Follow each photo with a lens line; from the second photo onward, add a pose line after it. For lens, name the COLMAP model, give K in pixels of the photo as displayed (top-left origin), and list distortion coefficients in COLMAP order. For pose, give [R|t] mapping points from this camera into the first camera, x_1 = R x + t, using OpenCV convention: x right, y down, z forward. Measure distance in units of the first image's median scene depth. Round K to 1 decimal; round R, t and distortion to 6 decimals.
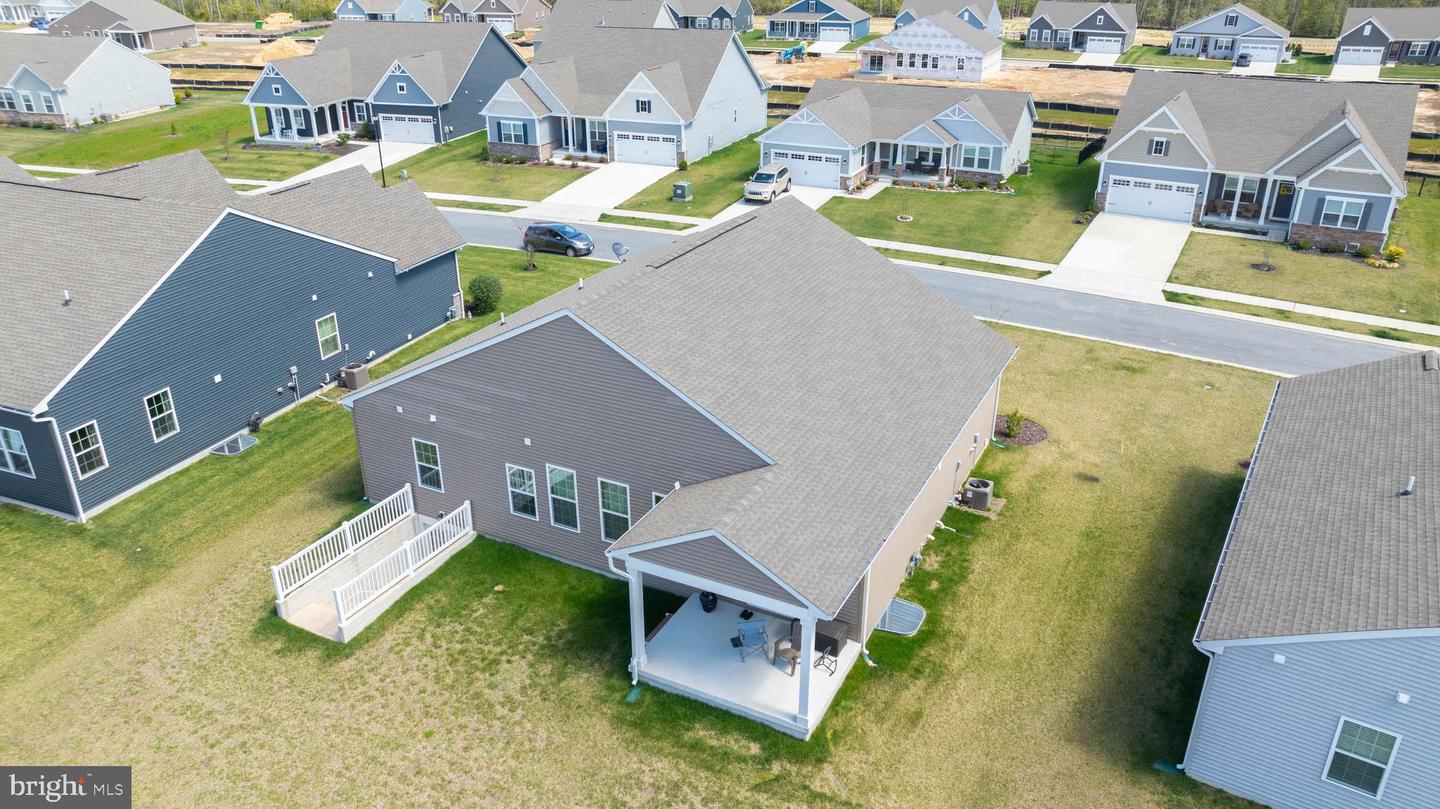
lens RADIAL K [[1015.5, 0, 723.9], [0, 1015.5, 397.5], [0, 0, 1]] dist [-0.018448, -0.002669]
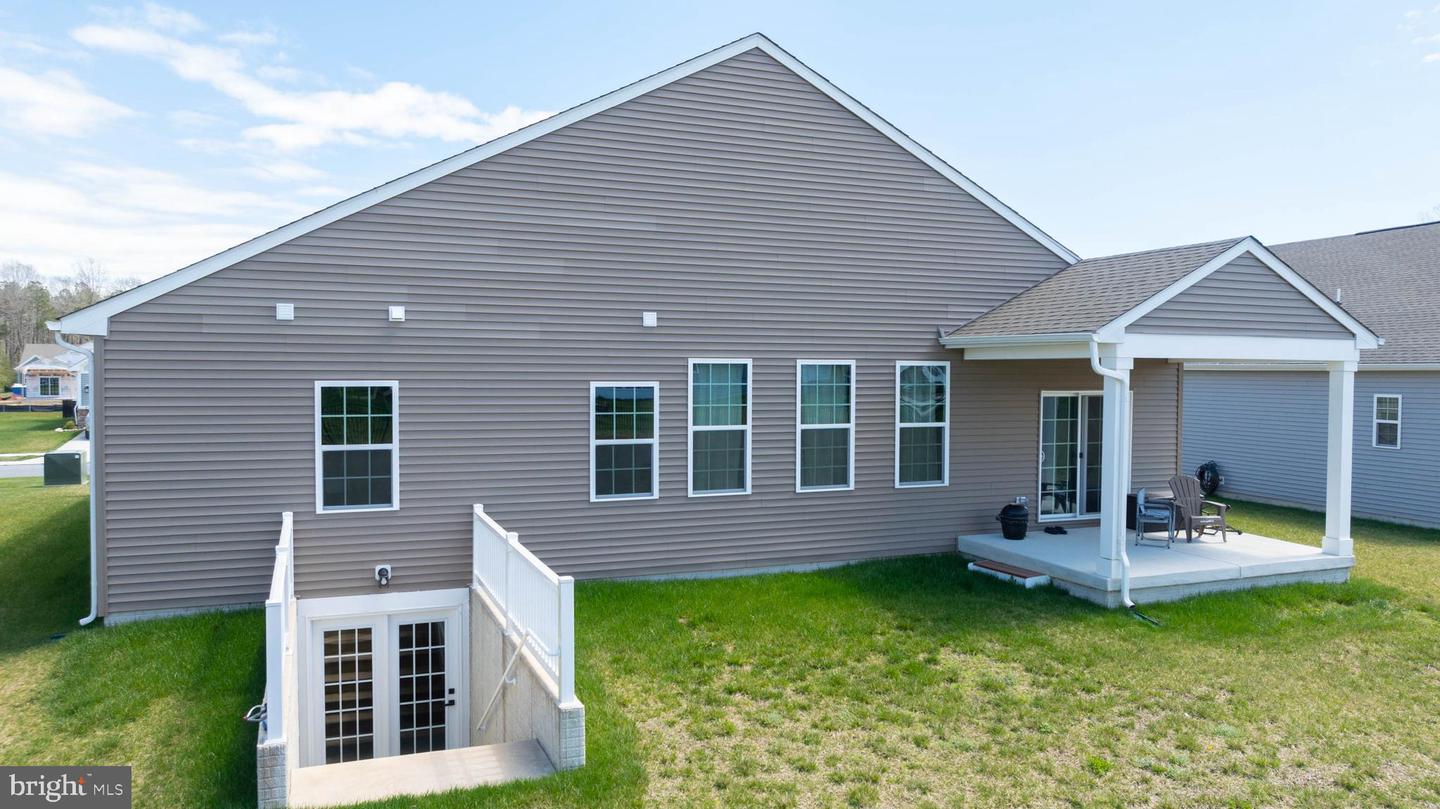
lens RADIAL K [[1015.2, 0, 720.0], [0, 1015.2, 404.5], [0, 0, 1]] dist [-0.011543, -0.004715]
pose [[0.652526, -0.020767, 0.757482, -0.532831], [0.307762, 0.920729, -0.239876, 0.206292], [-0.692454, 0.389649, 0.607191, 0.658411]]
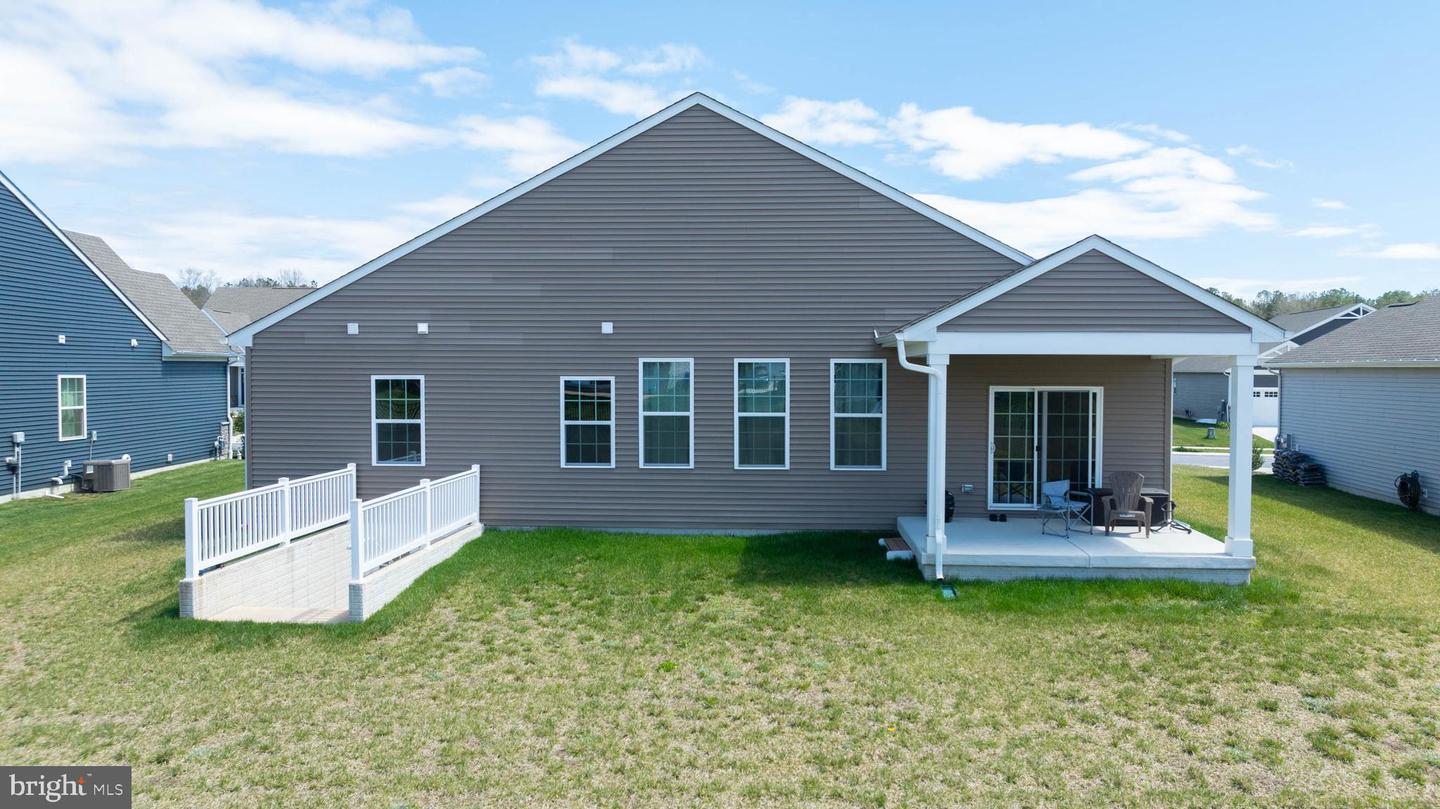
lens RADIAL K [[1015.2, 0, 720.0], [0, 1015.2, 404.5], [0, 0, 1]] dist [-0.011543, -0.004715]
pose [[0.917491, -0.009557, 0.397642, -0.371004], [0.160752, 0.923340, -0.348715, 0.314084], [-0.363826, 0.383865, 0.848692, 0.424054]]
